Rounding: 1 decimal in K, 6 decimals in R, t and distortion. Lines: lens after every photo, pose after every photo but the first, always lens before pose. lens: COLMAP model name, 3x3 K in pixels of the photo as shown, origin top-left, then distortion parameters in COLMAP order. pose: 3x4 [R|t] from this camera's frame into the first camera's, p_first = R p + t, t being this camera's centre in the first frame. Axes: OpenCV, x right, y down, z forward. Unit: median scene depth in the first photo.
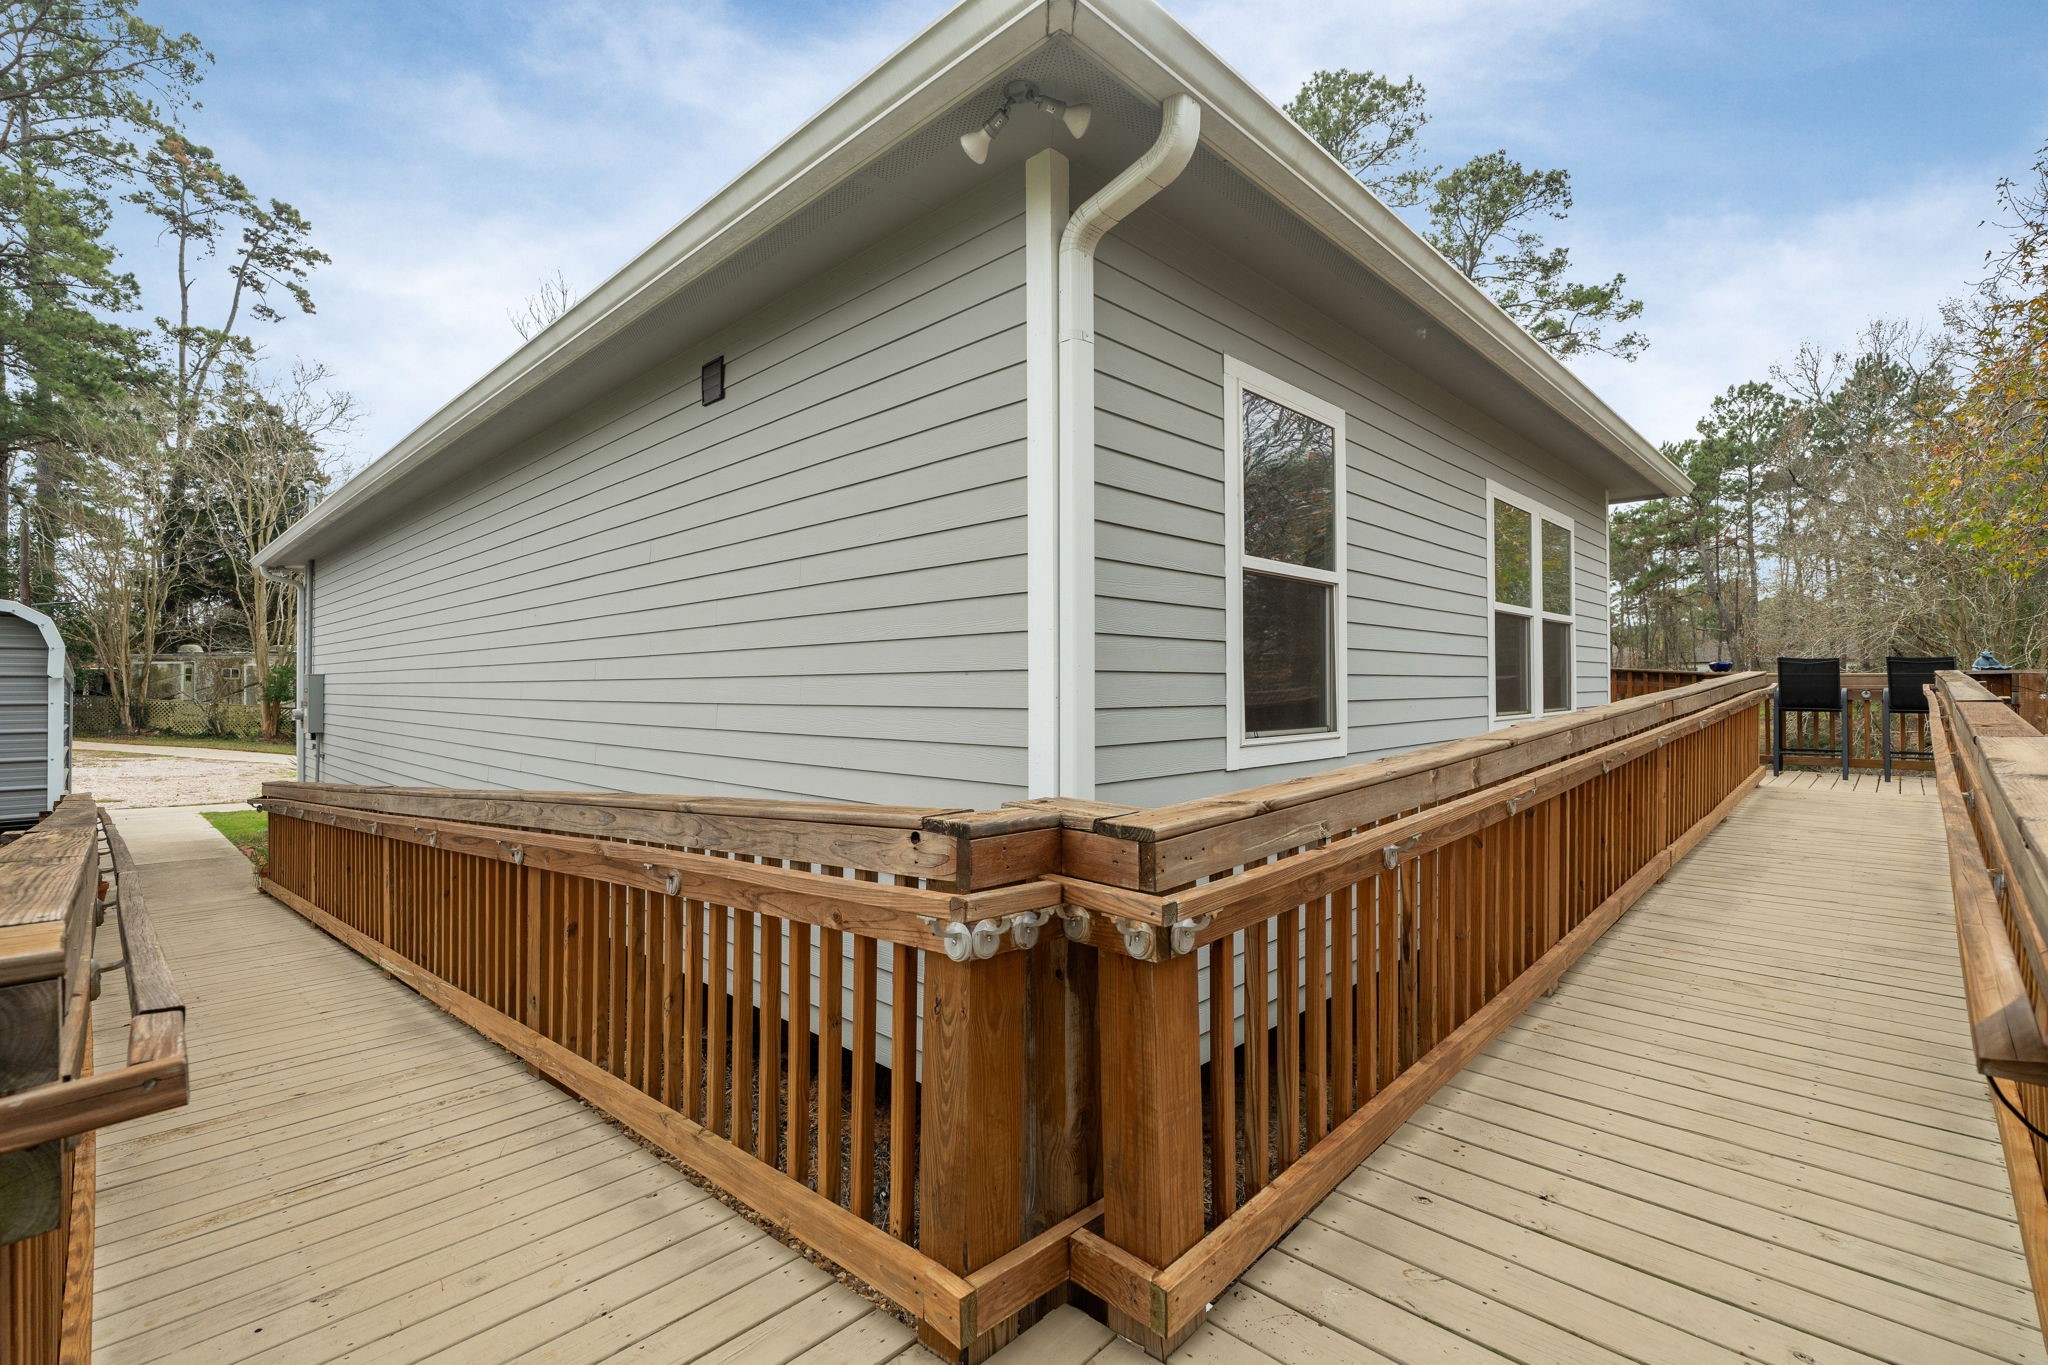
lens RADIAL K [[934.1, 0, 1024.0], [0, 934.1, 682.5], [0, 0, 1]] dist [0.000019, -0.000196]
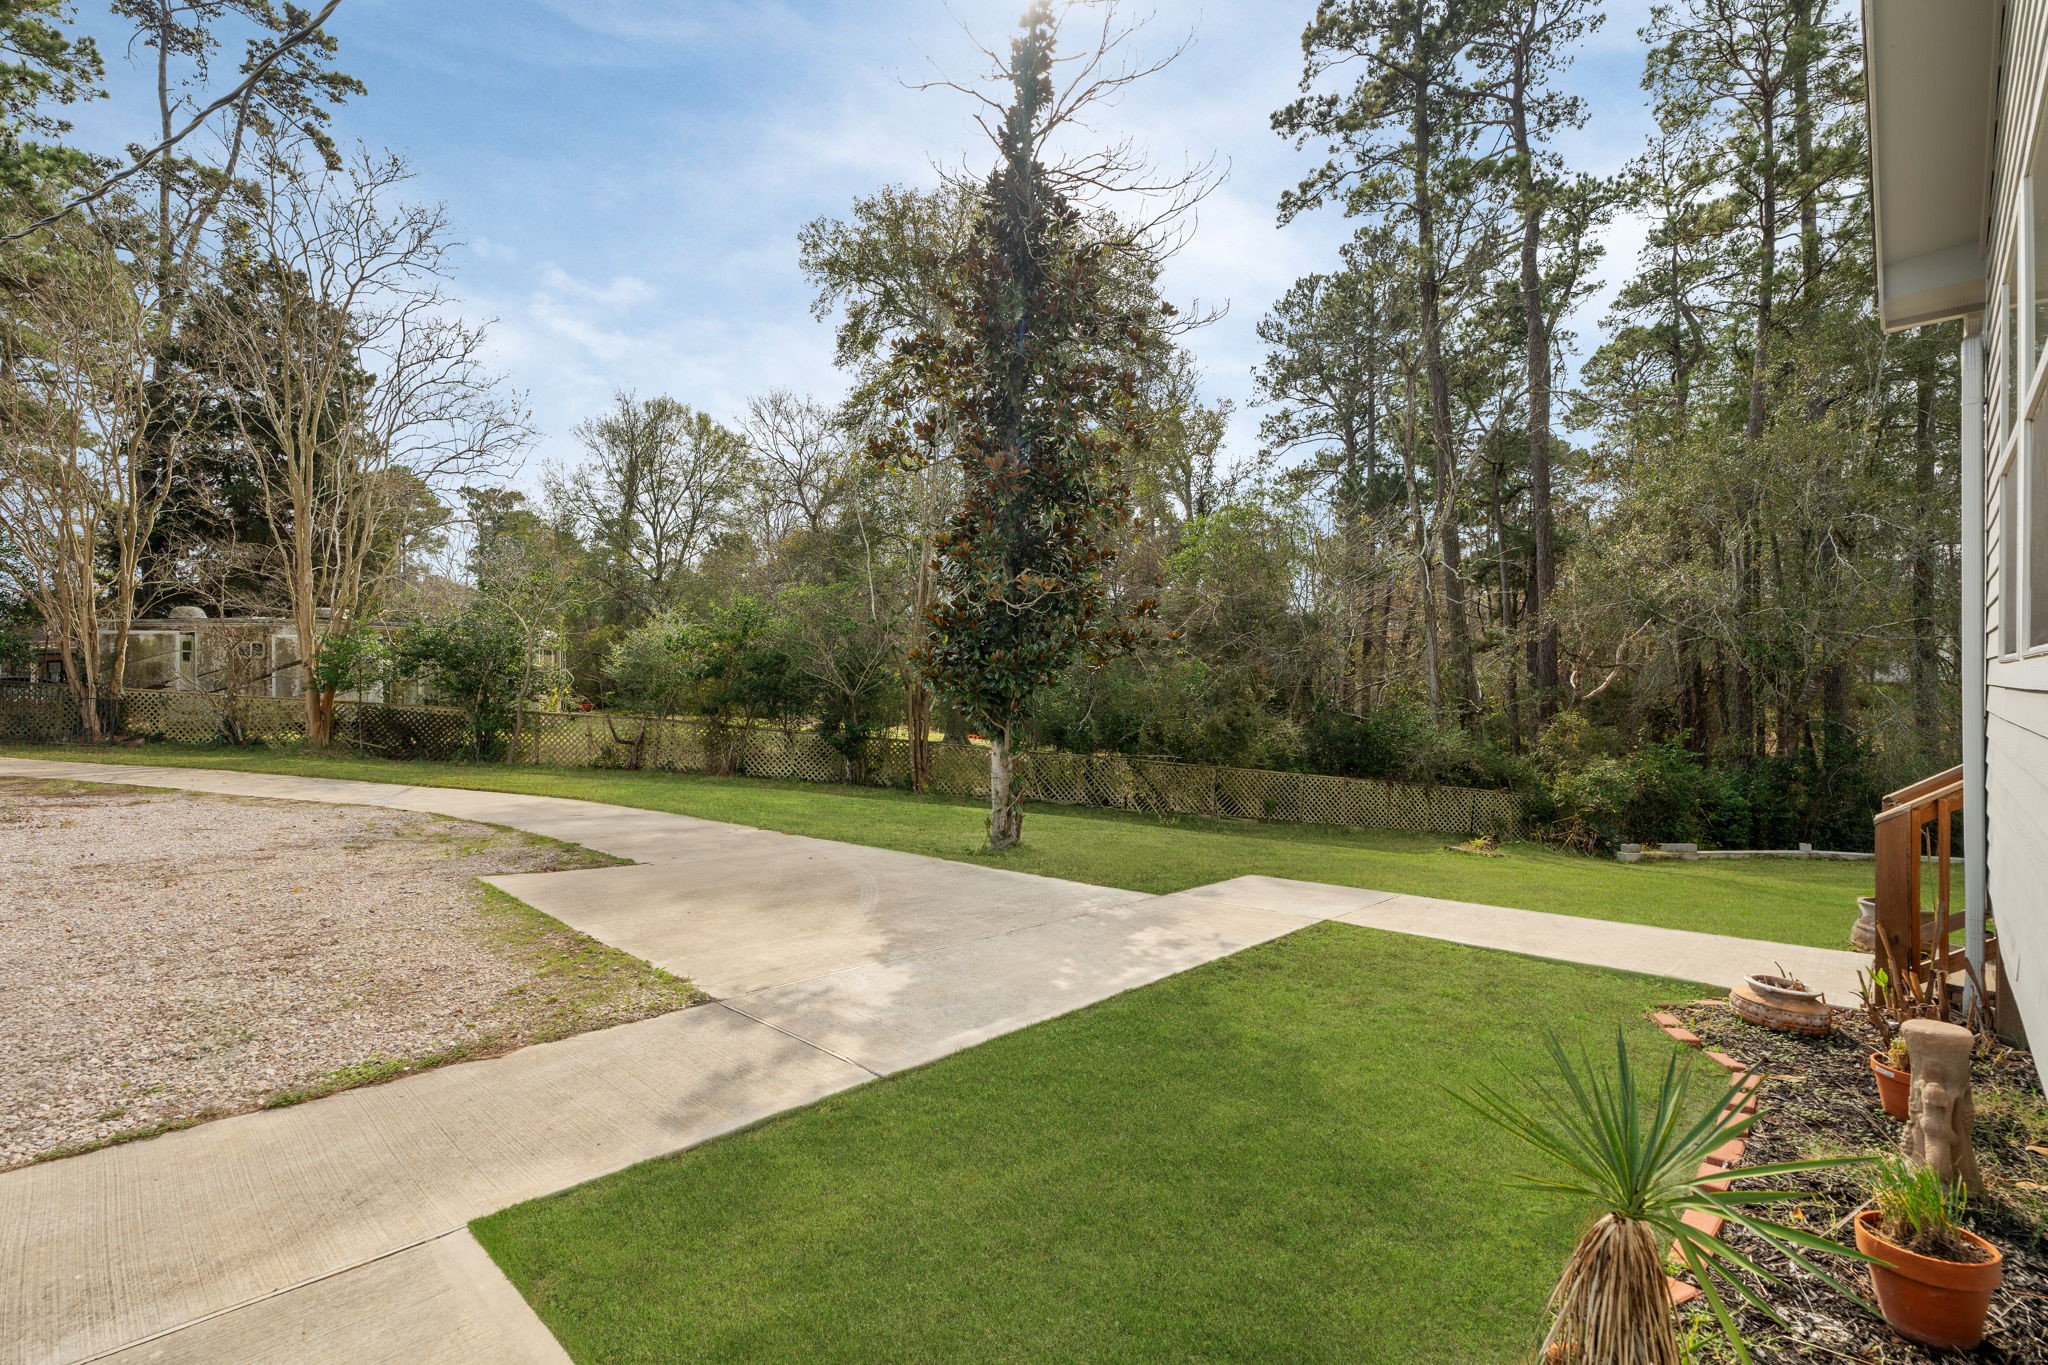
lens RADIAL K [[934.1, 0, 1024.0], [0, 934.1, 682.5], [0, 0, 1]] dist [0.000019, -0.000196]
pose [[0.999819, 0.000643, 0.019040, -0.263324], [-0.000892, 0.999915, 0.013038, 0.003871], [-0.019030, -0.013052, 0.999734, 0.274576]]
